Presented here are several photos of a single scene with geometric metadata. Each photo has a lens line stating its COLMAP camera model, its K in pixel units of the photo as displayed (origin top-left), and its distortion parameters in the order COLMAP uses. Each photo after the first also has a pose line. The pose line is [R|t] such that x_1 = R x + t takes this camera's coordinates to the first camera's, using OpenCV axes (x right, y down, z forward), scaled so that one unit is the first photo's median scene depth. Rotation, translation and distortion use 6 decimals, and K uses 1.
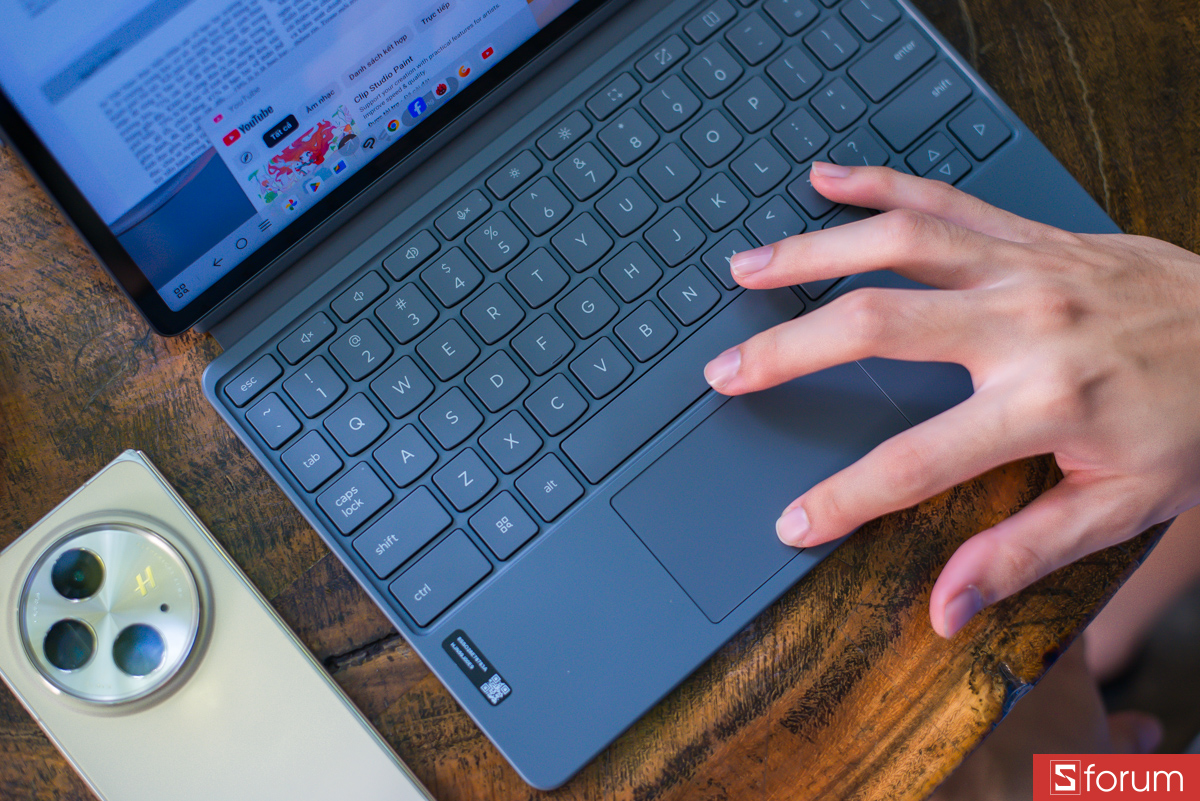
lens RADIAL K [[1917.5, 0, 600.0], [0, 1917.5, 400.5], [0, 0, 1]] dist [-0.034980, -0.484592]
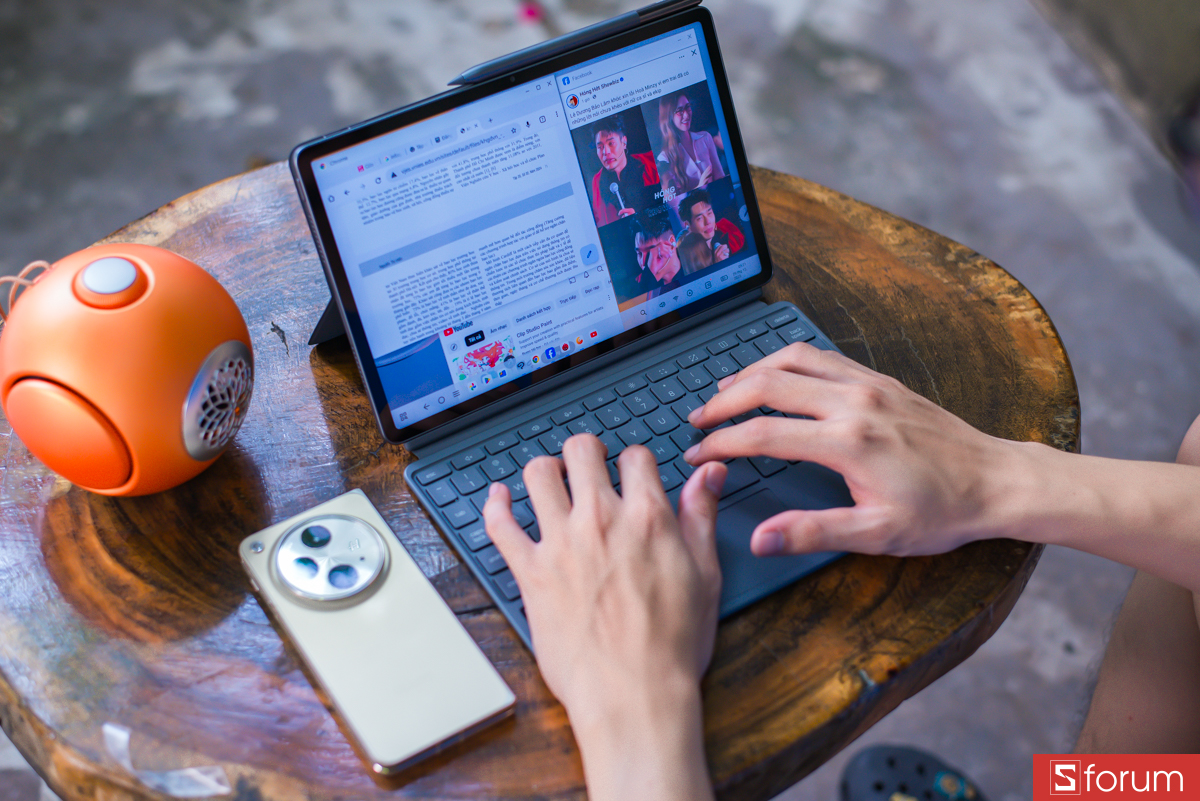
lens RADIAL K [[1917.5, 0, 600.0], [0, 1917.5, 400.5], [0, 0, 1]] dist [-0.034980, -0.484592]
pose [[0.990717, 0.090388, -0.101538, 0.137173], [-0.129762, 0.851427, -0.508168, 0.796838], [0.040520, 0.516626, 0.855252, -0.507478]]
